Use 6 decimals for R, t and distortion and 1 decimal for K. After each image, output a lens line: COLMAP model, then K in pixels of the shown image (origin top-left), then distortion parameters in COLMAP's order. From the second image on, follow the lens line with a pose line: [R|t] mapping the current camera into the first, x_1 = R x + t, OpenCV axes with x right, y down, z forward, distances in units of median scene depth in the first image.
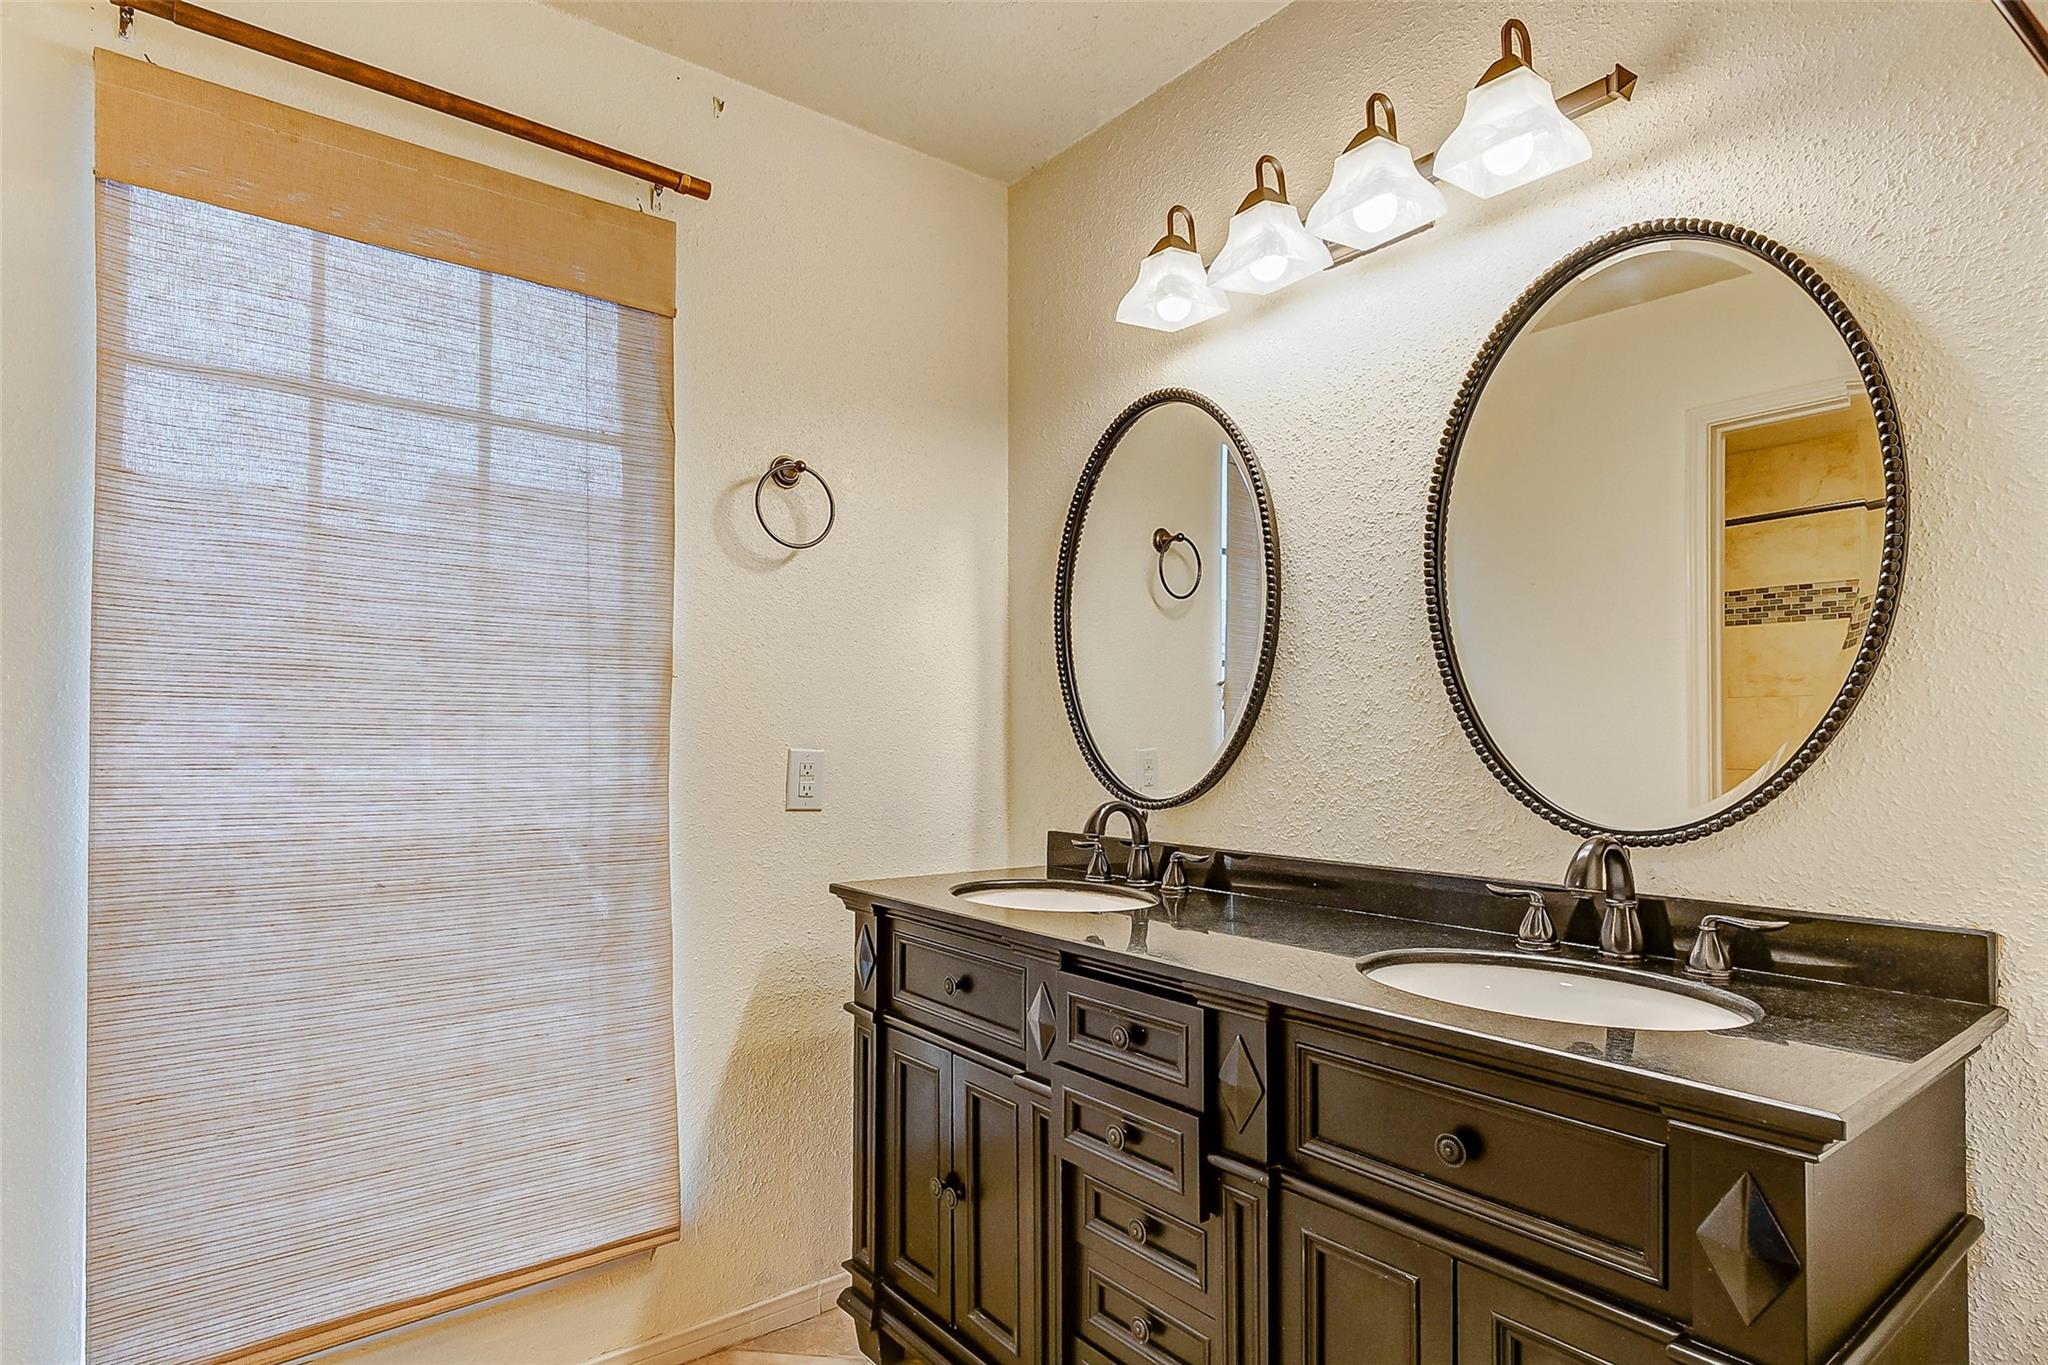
lens RADIAL K [[1048.2, 0, 1006.0], [0, 1048.2, 730.6], [0, 0, 1]] dist [0.005335, -0.001526]
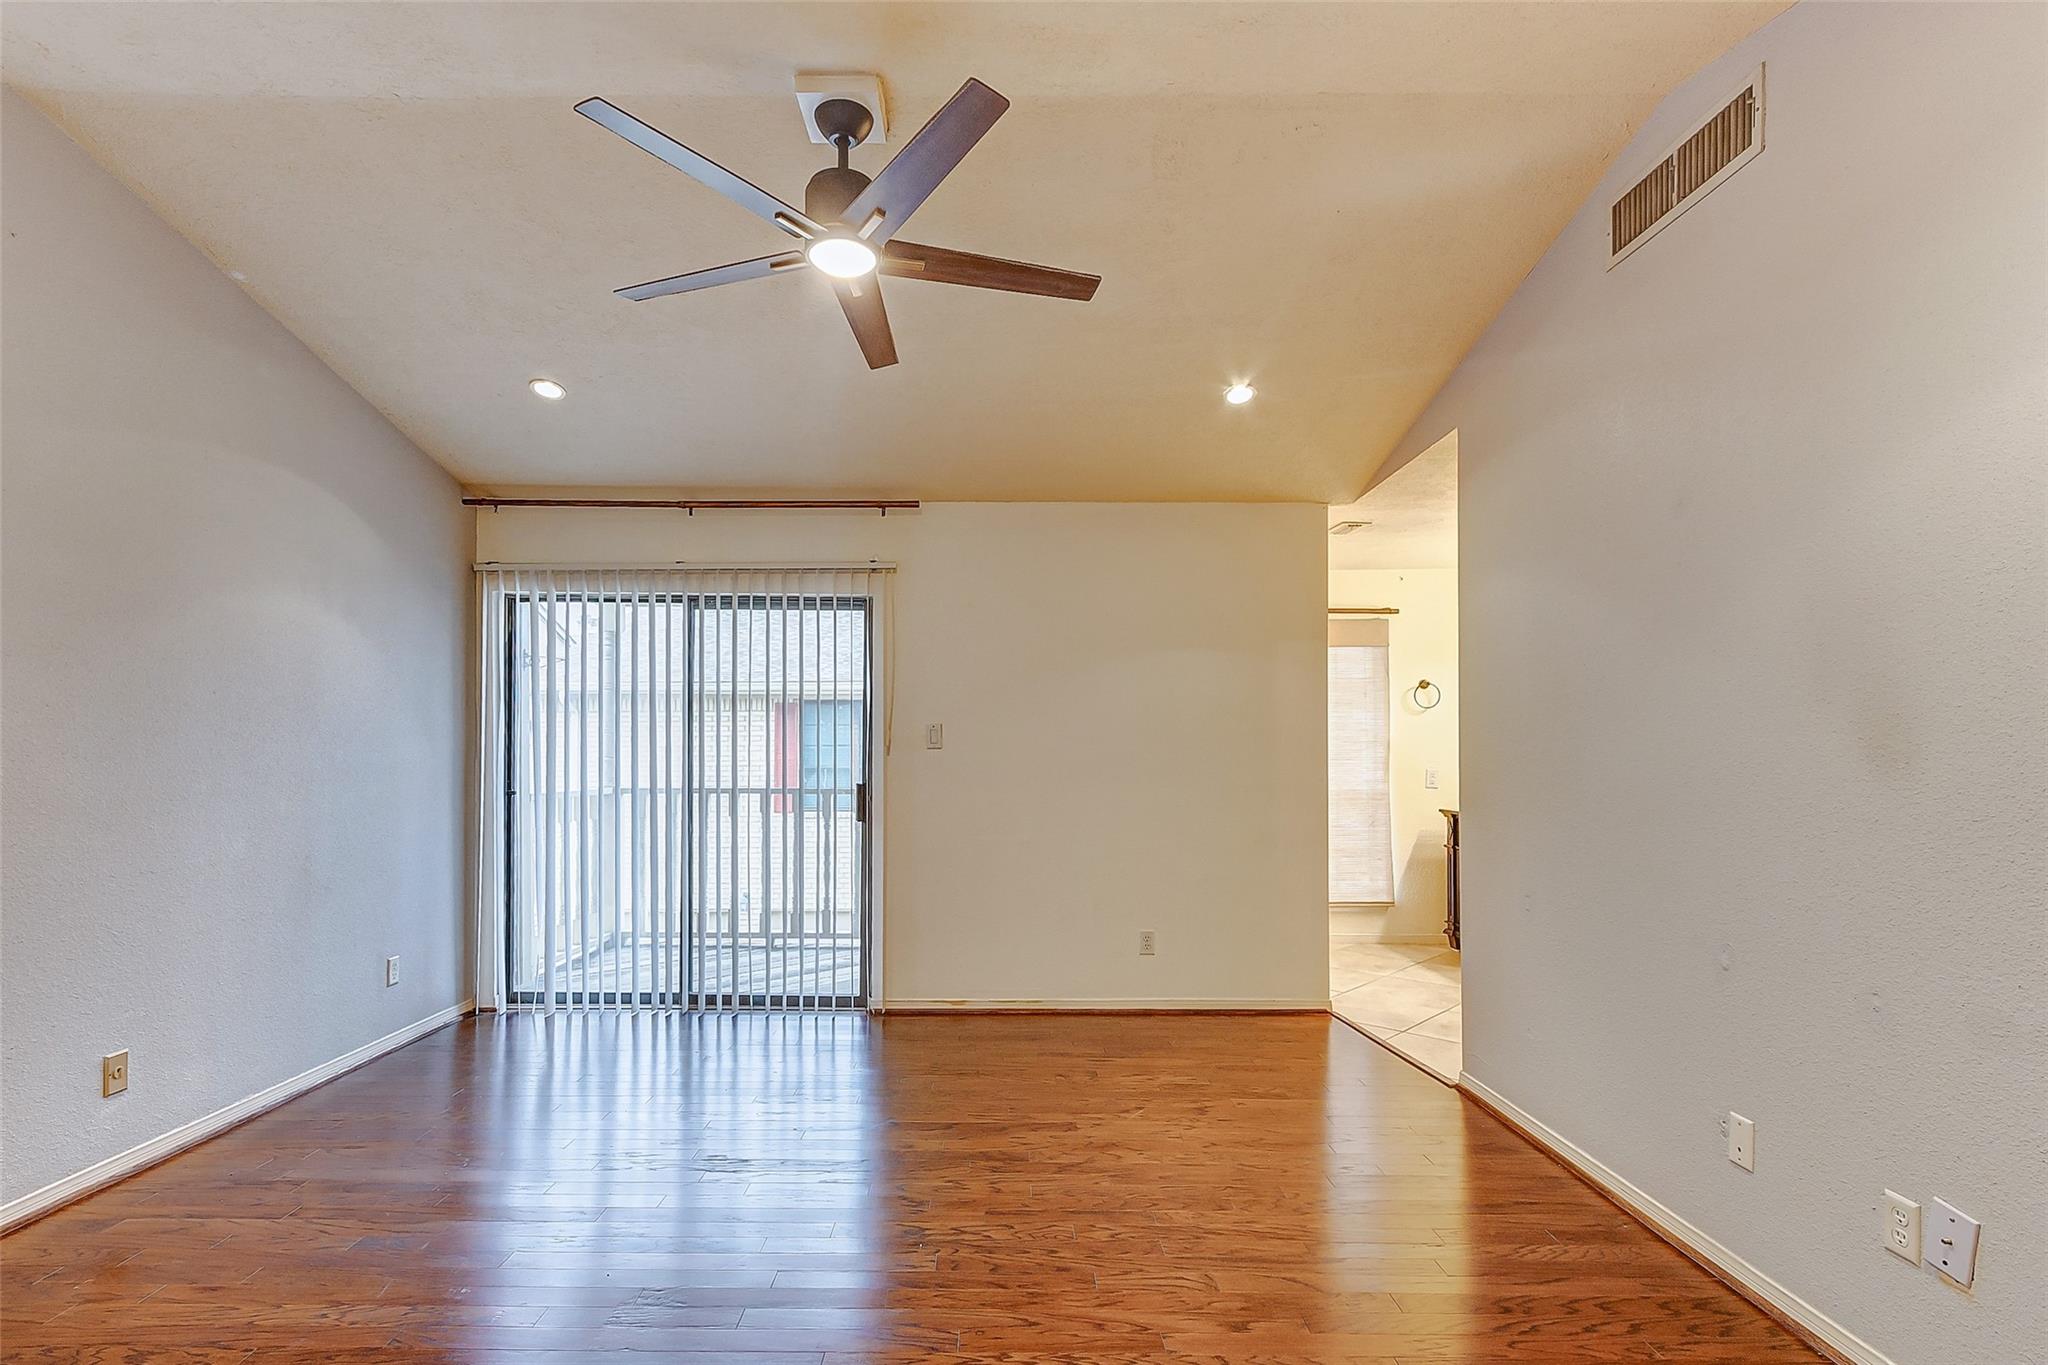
lens RADIAL K [[966.0, 0, 977.5], [0, 966.0, 749.6], [0, 0, 1]] dist [0.011258, -0.000401]
pose [[0.788644, -0.009236, -0.614781, 0.616083], [0.005901, 0.999955, -0.007453, -0.034283], [0.614822, 0.002250, 0.788663, -2.523980]]
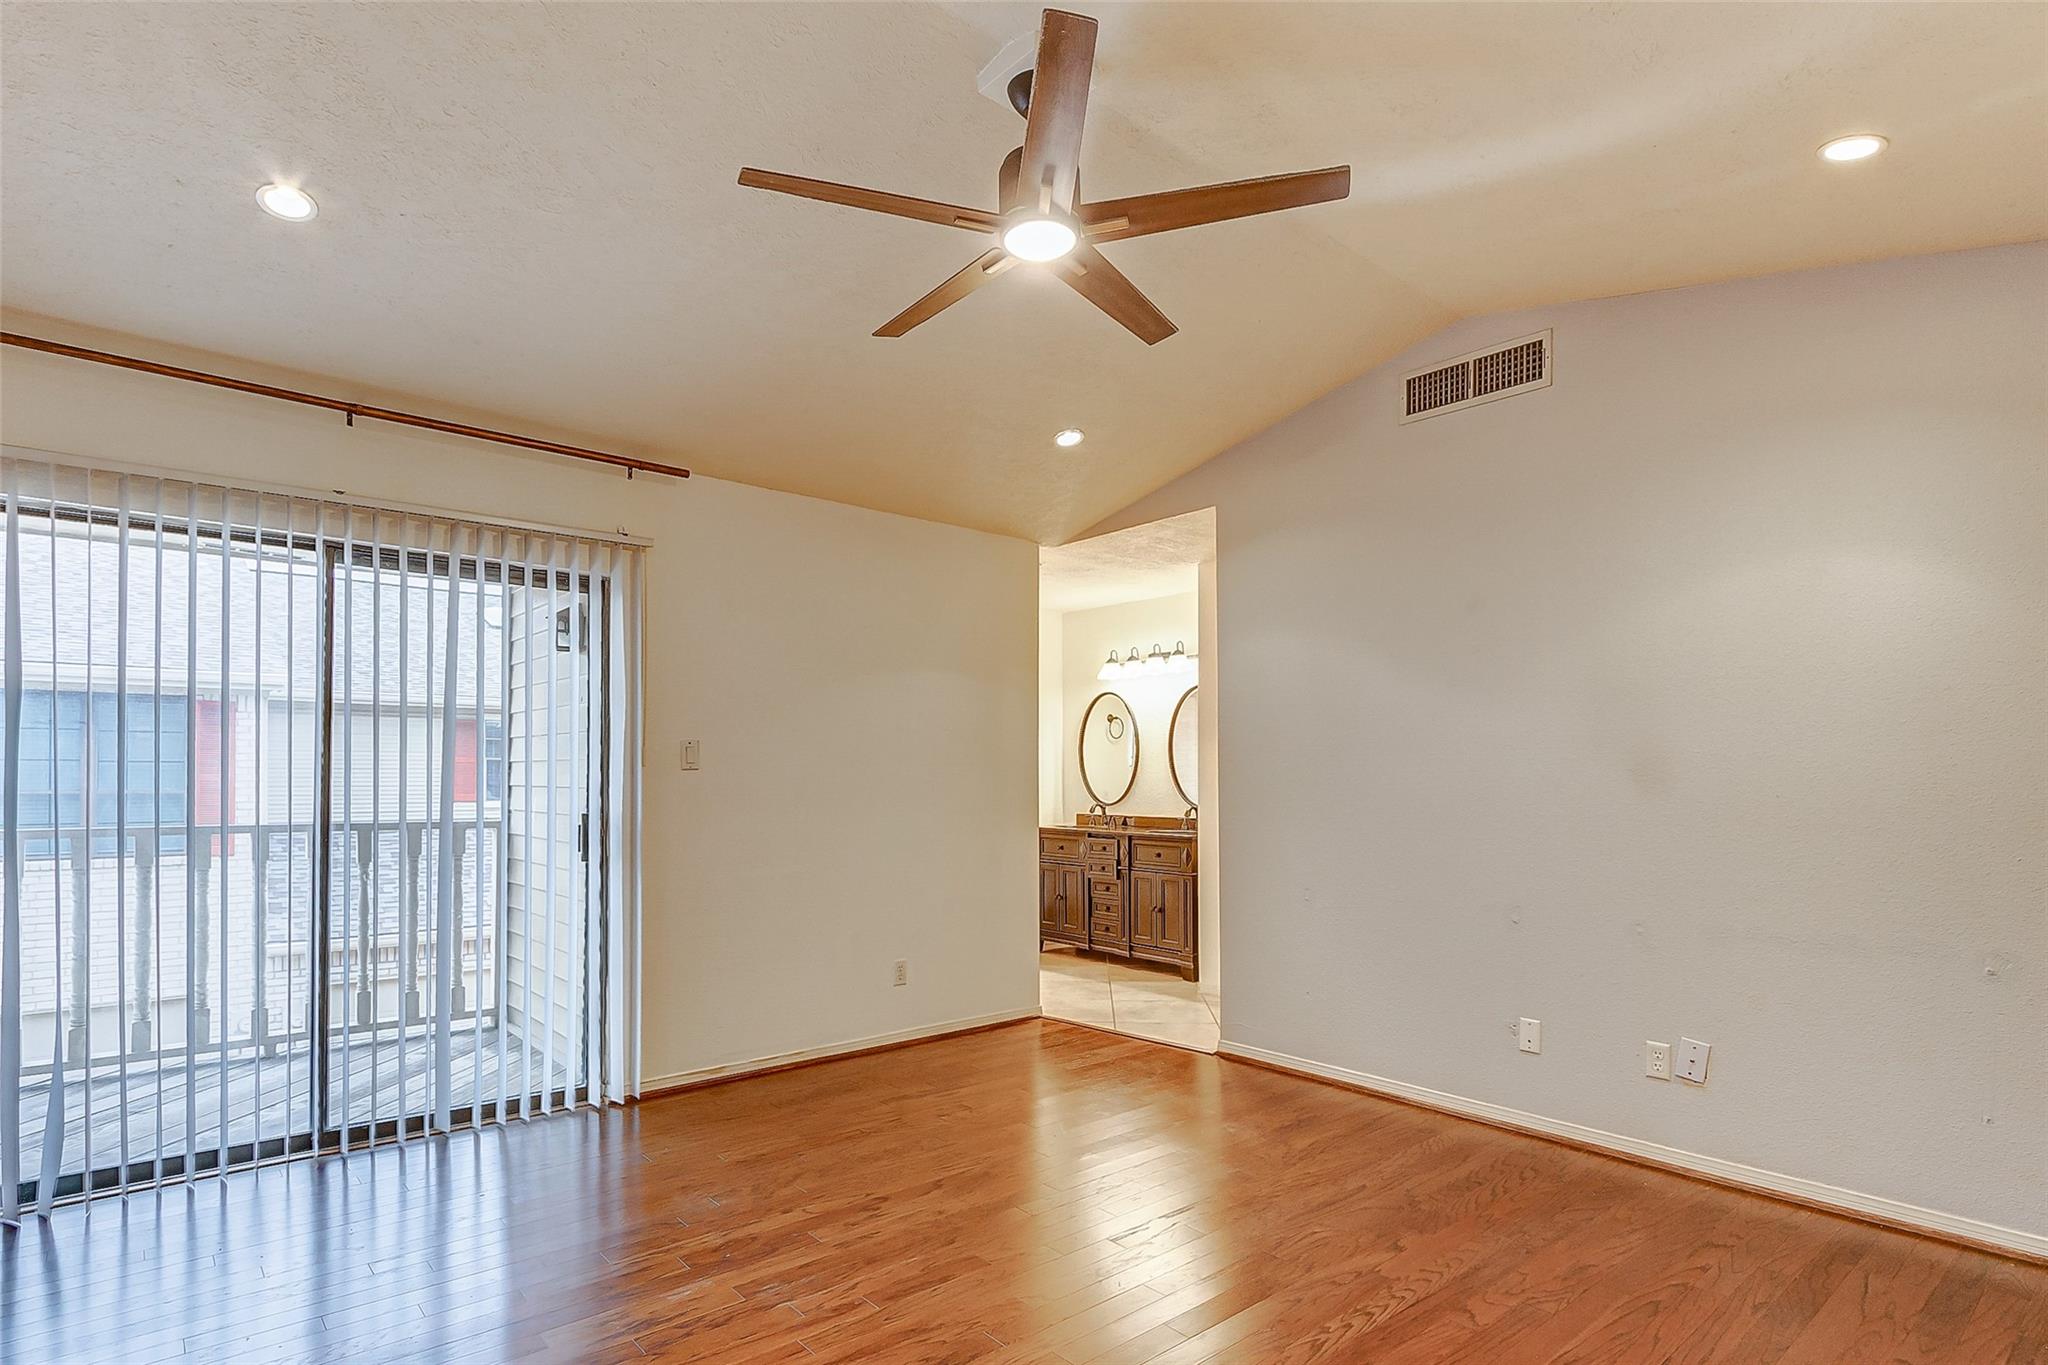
lens RADIAL K [[1048.2, 0, 1010.1], [0, 1048.2, 771.9], [0, 0, 1]] dist [0.005335, -0.001526]
pose [[0.998993, -0.003532, 0.044724, -0.396394], [0.003560, 0.999994, -0.000547, -0.048051], [-0.044721, 0.000706, 0.998999, -2.892040]]
